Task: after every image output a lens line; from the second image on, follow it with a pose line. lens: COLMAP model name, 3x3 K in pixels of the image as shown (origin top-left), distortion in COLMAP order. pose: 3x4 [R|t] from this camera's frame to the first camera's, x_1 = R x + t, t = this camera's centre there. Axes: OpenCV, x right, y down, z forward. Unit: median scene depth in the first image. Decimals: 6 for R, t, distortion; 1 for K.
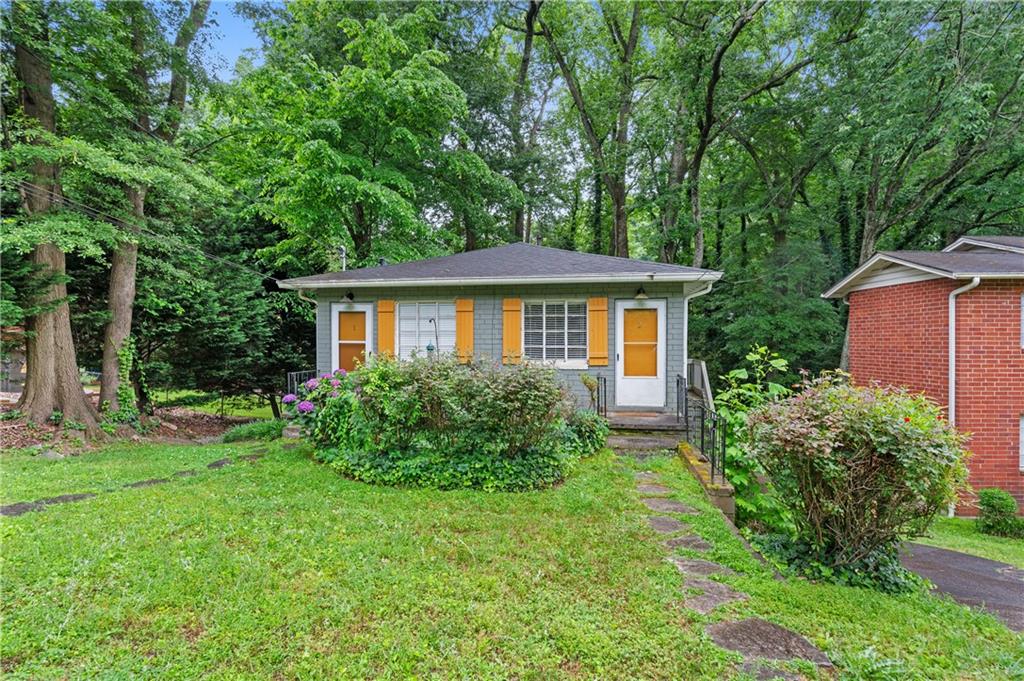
lens RADIAL K [[544.2, 0, 513.8], [0, 544.2, 340.7], [0, 0, 1]] dist [-0.008056, -0.001469]
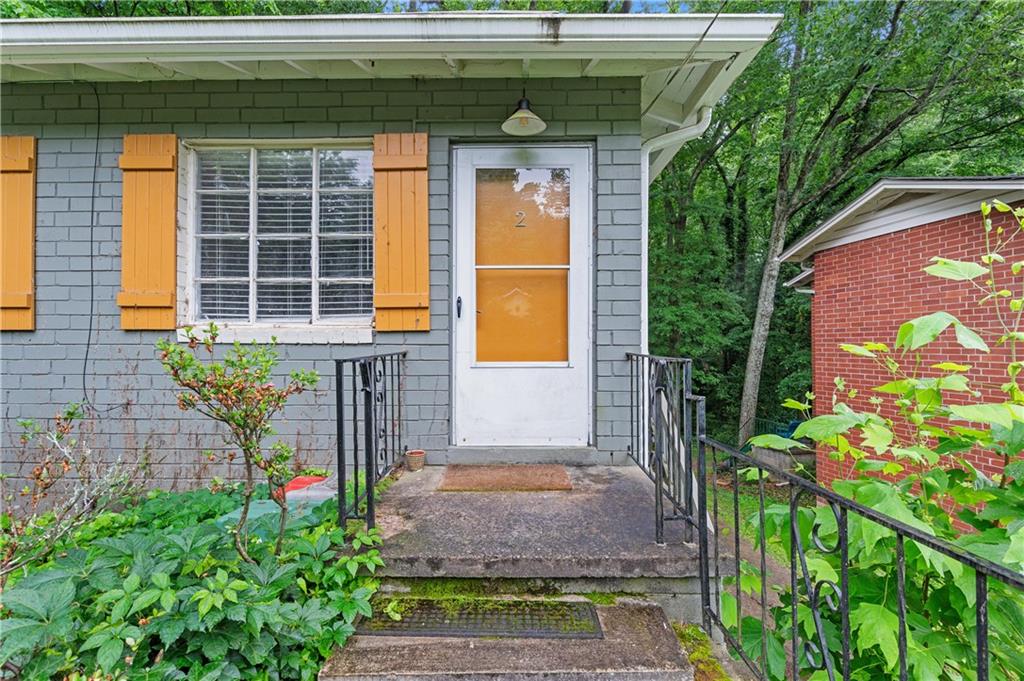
lens RADIAL K [[459.5, 0, 509.7], [0, 459.5, 339.7], [0, 0, 1]] dist [-0.000532, -0.000764]
pose [[0.986995, 0.000452, 0.160749, 0.170870], [0.001760, 0.999906, -0.013617, 0.053422], [-0.160740, 0.013723, 0.986901, 0.684801]]
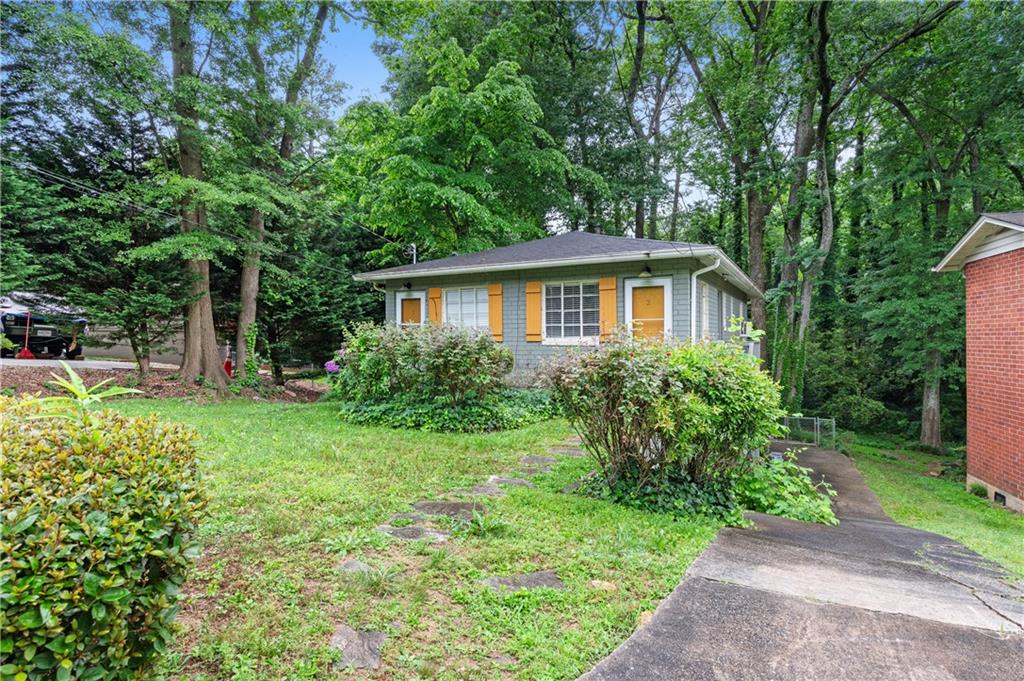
lens RADIAL K [[544.2, 0, 511.0], [0, 544.2, 338.5], [0, 0, 1]] dist [-0.008056, -0.001469]
pose [[0.951391, -0.006390, -0.307919, 0.292770], [0.006347, 0.999979, -0.001143, 0.038466], [0.307920, -0.000867, 0.951412, -0.065550]]
